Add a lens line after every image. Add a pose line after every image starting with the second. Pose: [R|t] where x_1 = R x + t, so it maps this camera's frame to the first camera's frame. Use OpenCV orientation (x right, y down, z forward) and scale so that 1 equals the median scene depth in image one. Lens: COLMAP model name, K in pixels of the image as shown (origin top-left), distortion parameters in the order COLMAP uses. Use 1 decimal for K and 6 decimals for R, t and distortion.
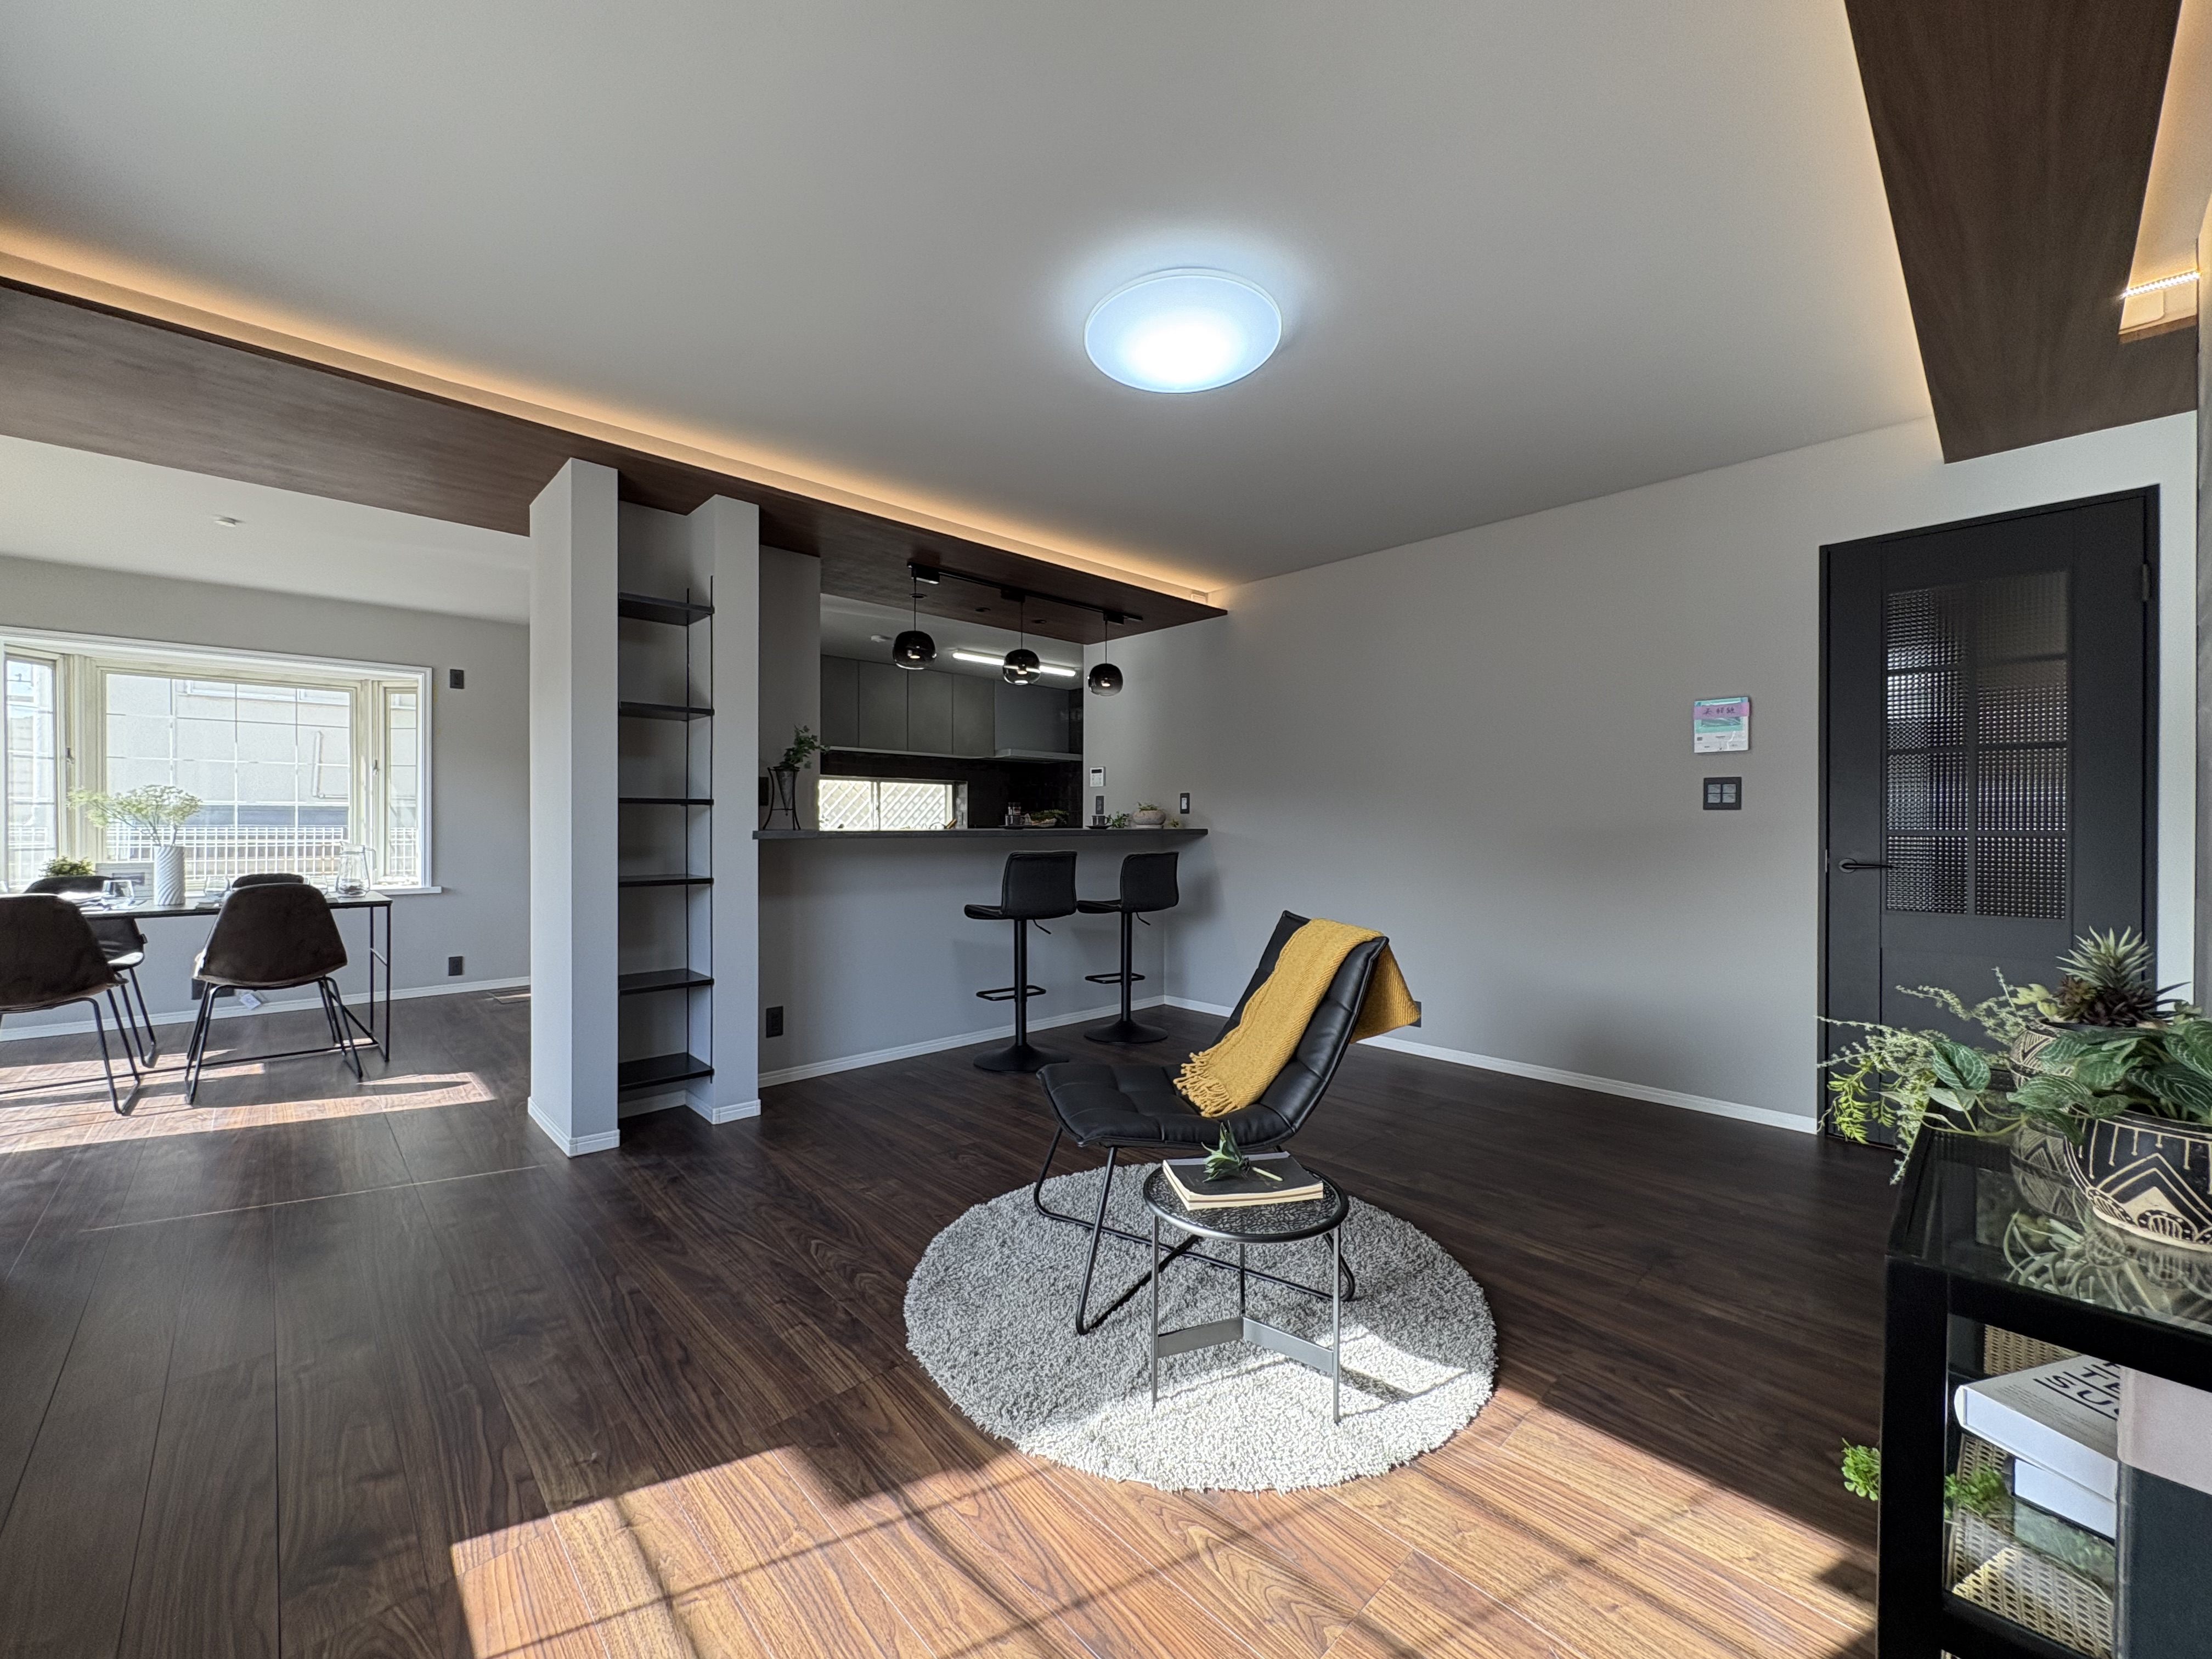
lens RADIAL K [[871.3, 0, 1115.8], [0, 871.3, 823.6], [0, 0, 1]] dist [-0.002552, 0.000640]
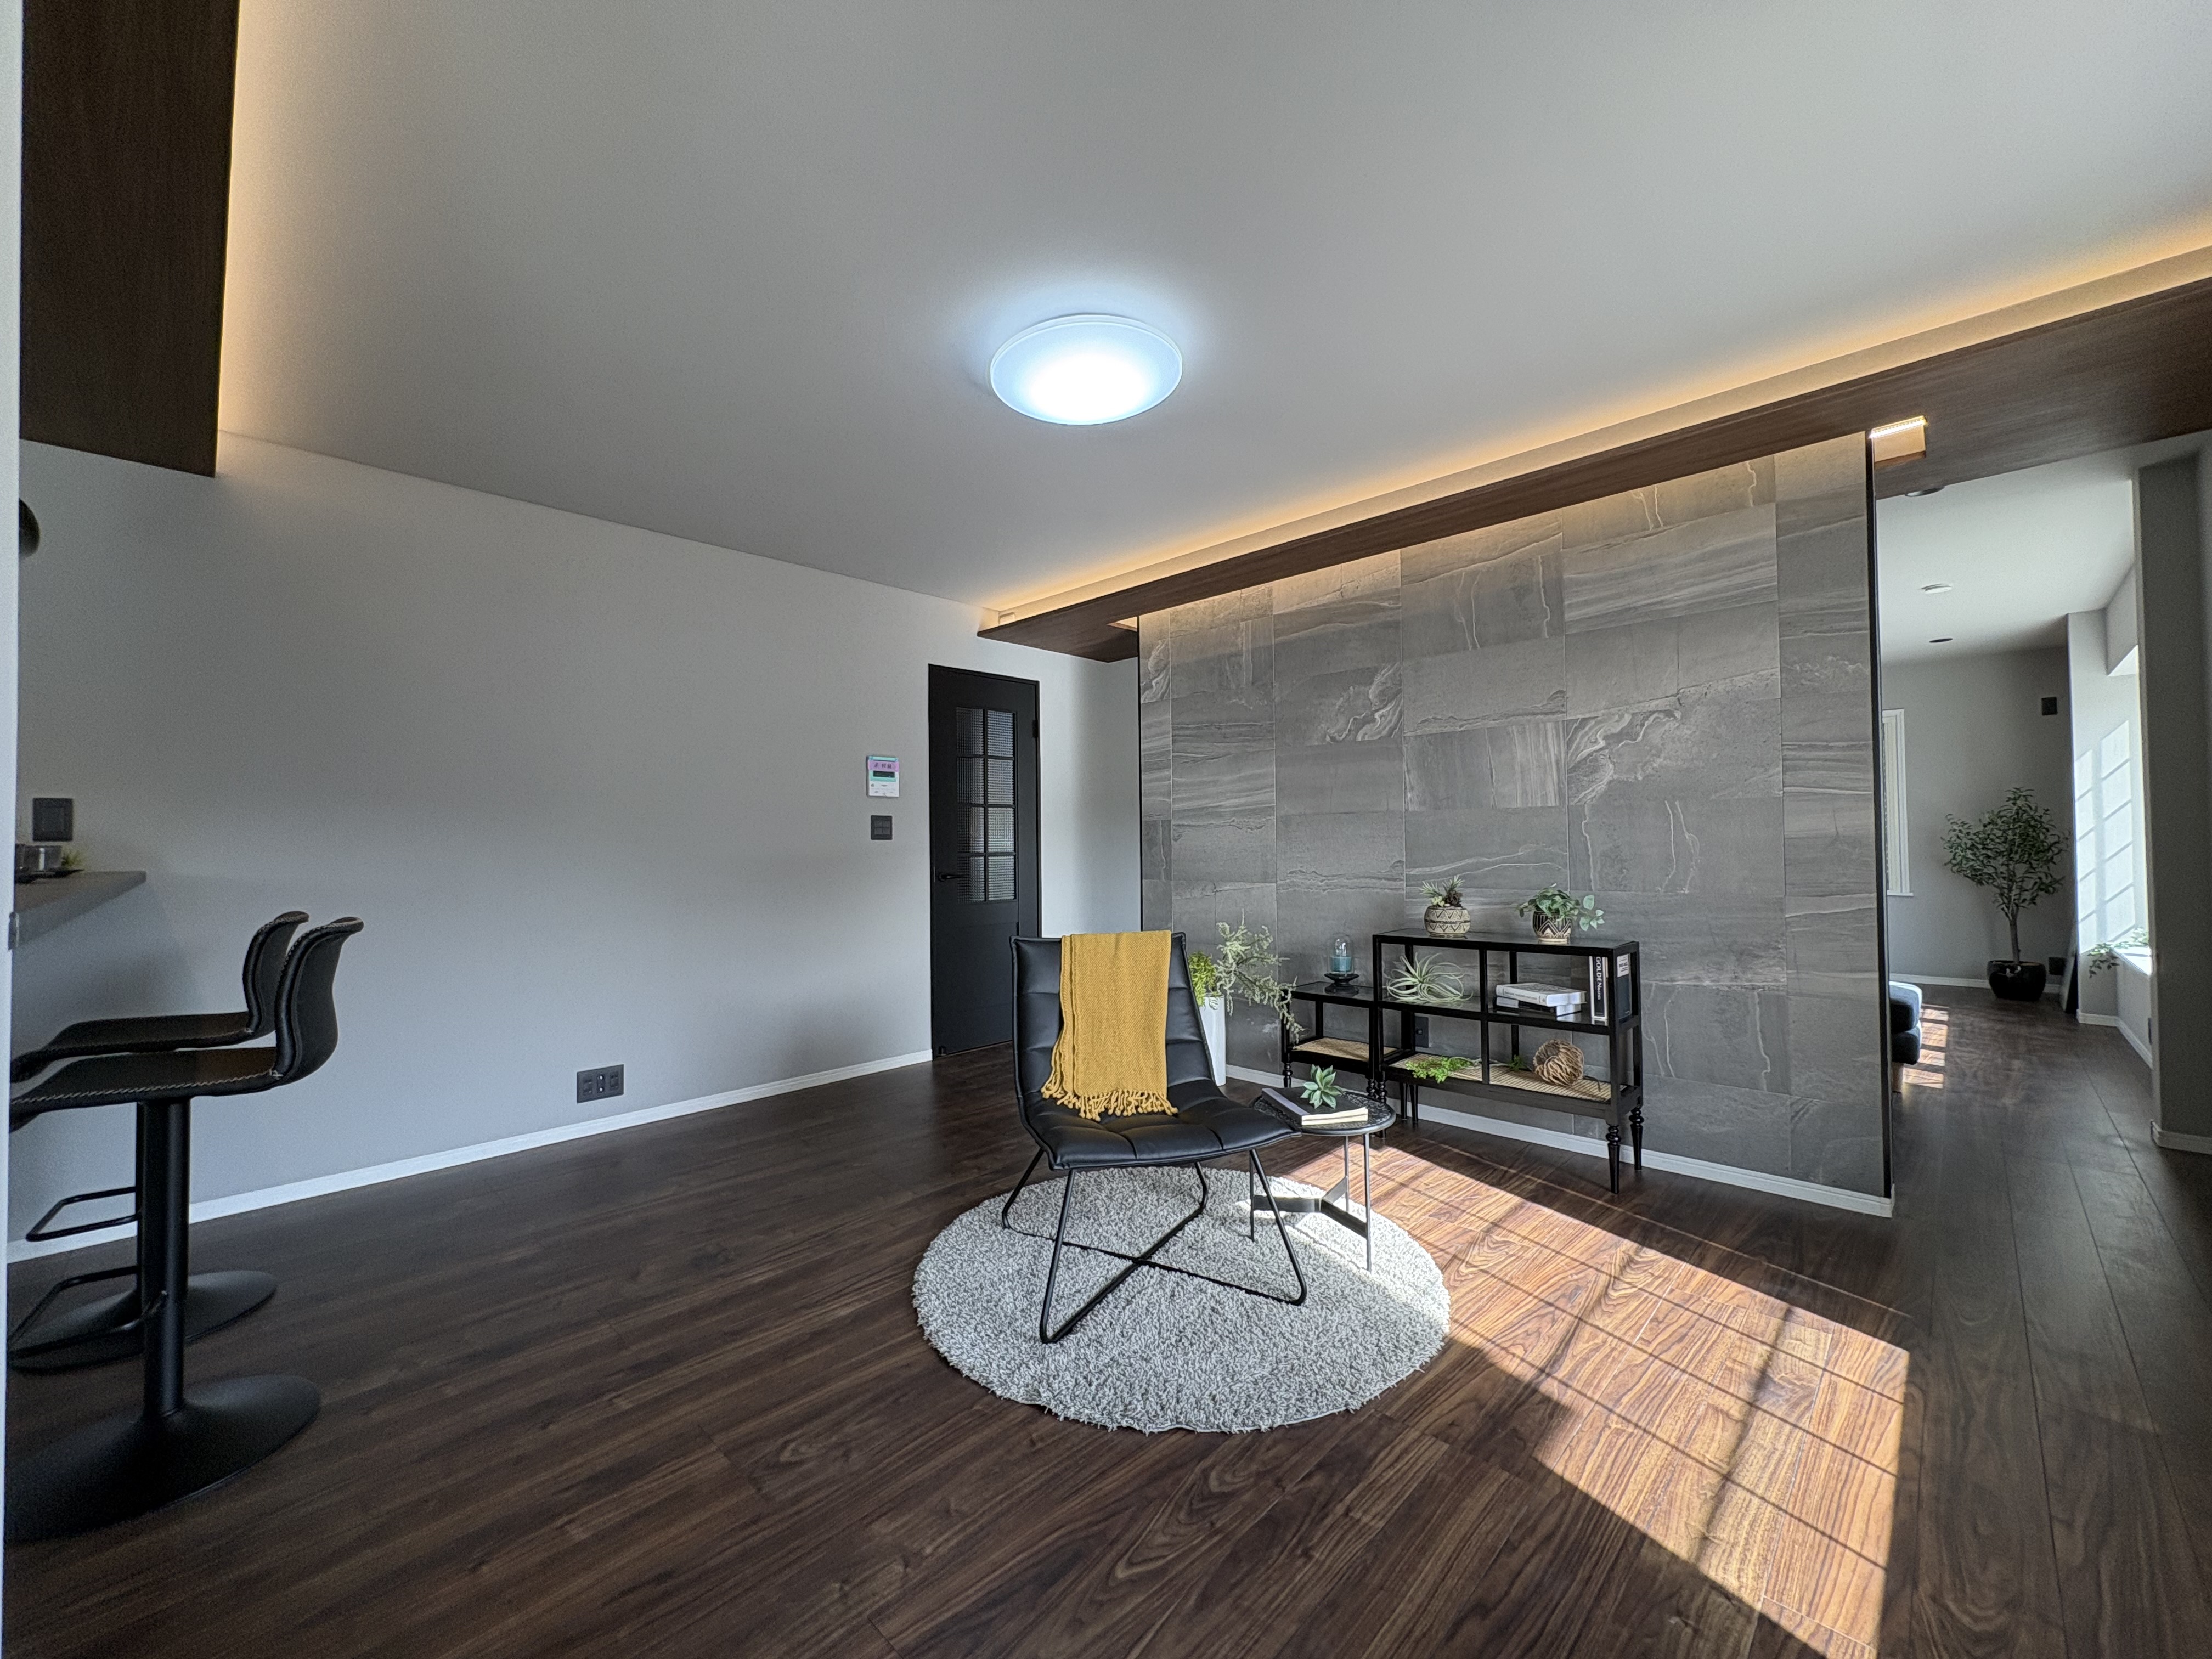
lens RADIAL K [[871.3, 0, 1092.8], [0, 871.3, 824.8], [0, 0, 1]] dist [-0.002552, 0.000640]
pose [[-0.012567, 0.019882, 0.999723, -1.534684], [0.010937, 0.999745, -0.019745, -0.020815], [-0.999861, 0.010686, -0.012782, 1.663631]]
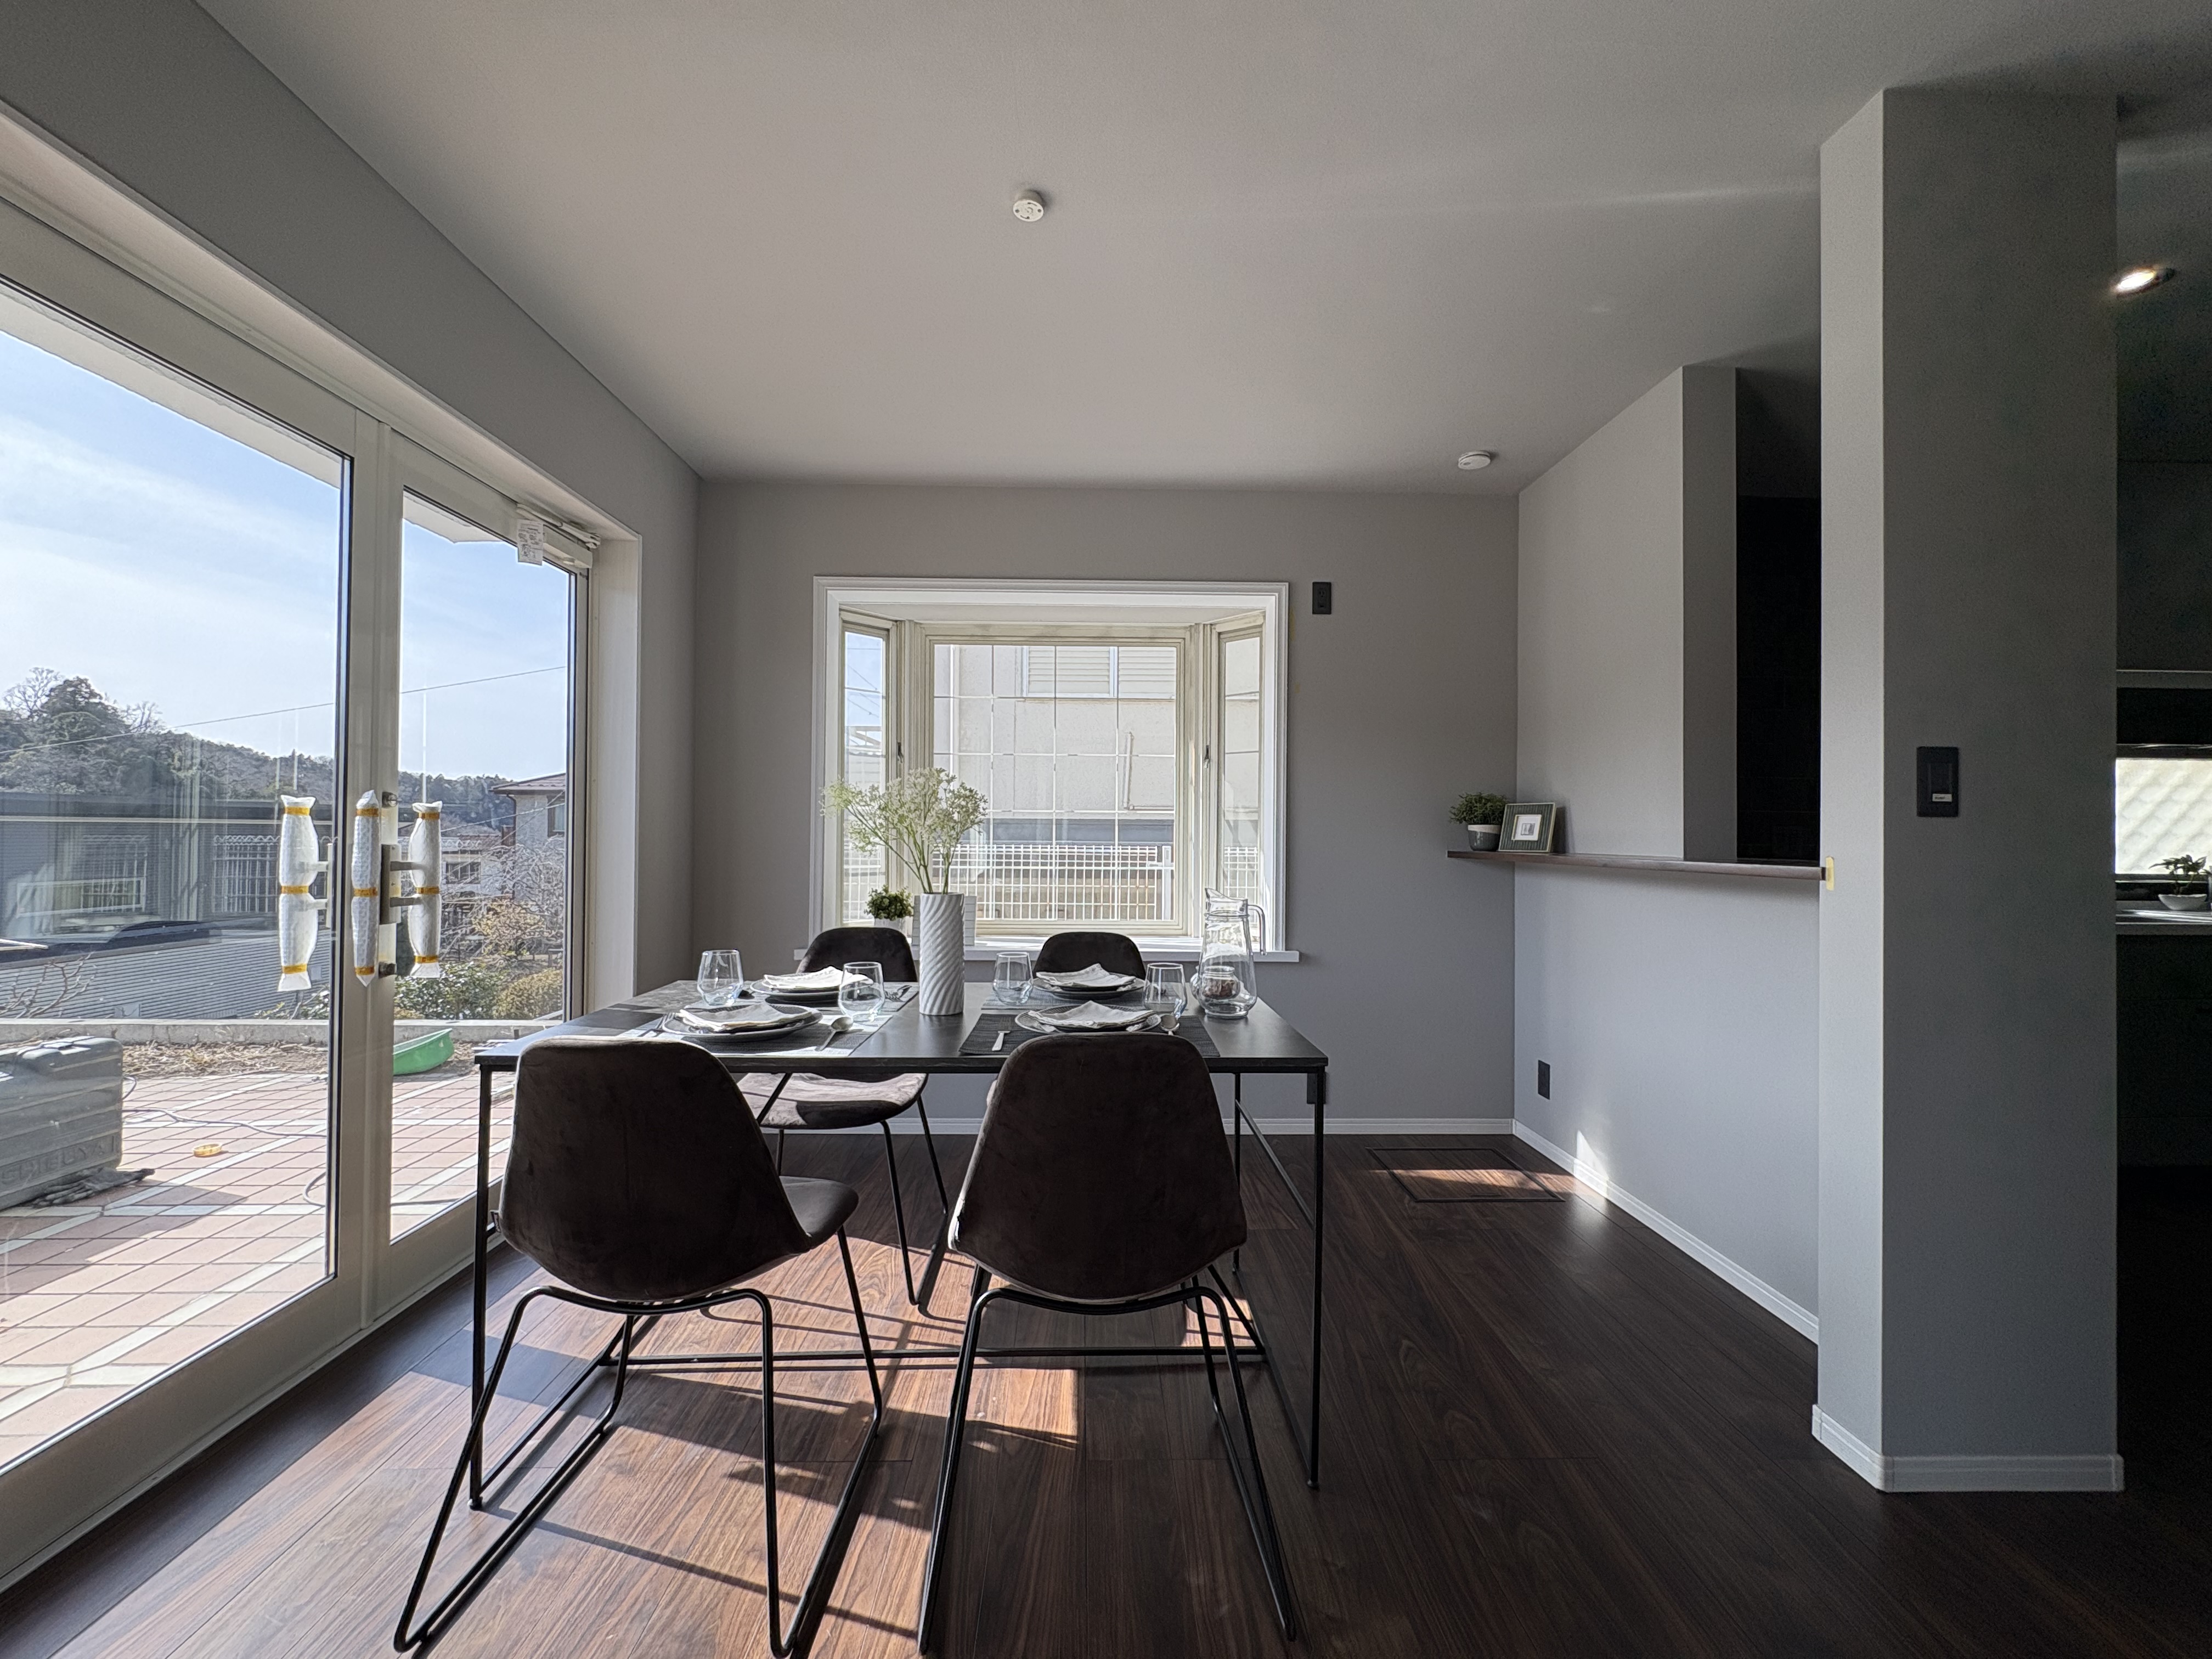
lens RADIAL K [[871.3, 0, 1106.6], [0, 871.3, 827.2], [0, 0, 1]] dist [-0.002552, 0.000640]
pose [[0.735233, 0.000483, -0.677814, -0.187997], [-0.011364, 0.999868, -0.011615, -0.001809], [0.677719, 0.016243, 0.735141, 0.191329]]
